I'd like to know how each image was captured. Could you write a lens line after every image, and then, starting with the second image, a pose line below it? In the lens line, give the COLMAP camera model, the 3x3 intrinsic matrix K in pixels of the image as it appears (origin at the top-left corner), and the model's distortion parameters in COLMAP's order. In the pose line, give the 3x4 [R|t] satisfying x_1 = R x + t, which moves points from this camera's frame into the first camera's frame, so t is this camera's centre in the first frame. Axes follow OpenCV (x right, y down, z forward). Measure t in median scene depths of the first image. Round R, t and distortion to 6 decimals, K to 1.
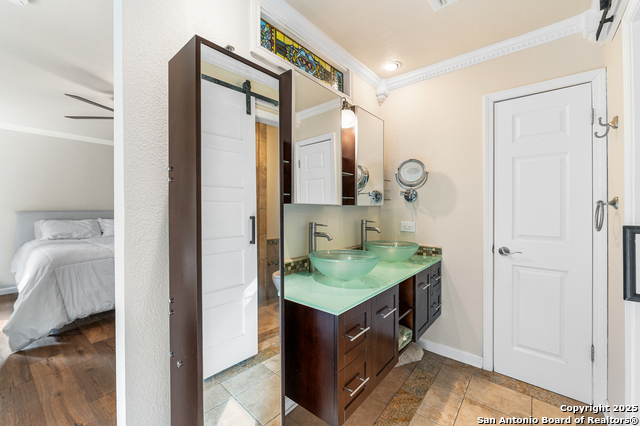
lens RADIAL K [[258.6, 0, 320.0], [0, 258.6, 213.0], [0, 0, 1]] dist [0.000790, 0.000050]
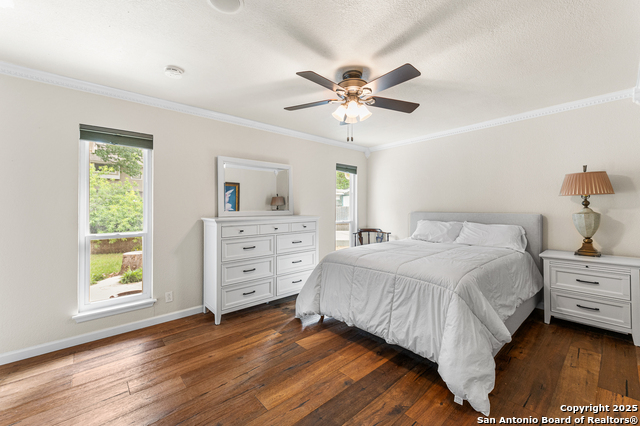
lens RADIAL K [[258.6, 0, 320.0], [0, 258.6, 213.0], [0, 0, 1]] dist [0.000790, 0.000050]
pose [[-0.157373, 0.015953, -0.987410, 0.088951], [-0.014464, 0.999725, 0.018457, -0.022596], [0.987433, 0.017186, -0.157099, 0.966756]]
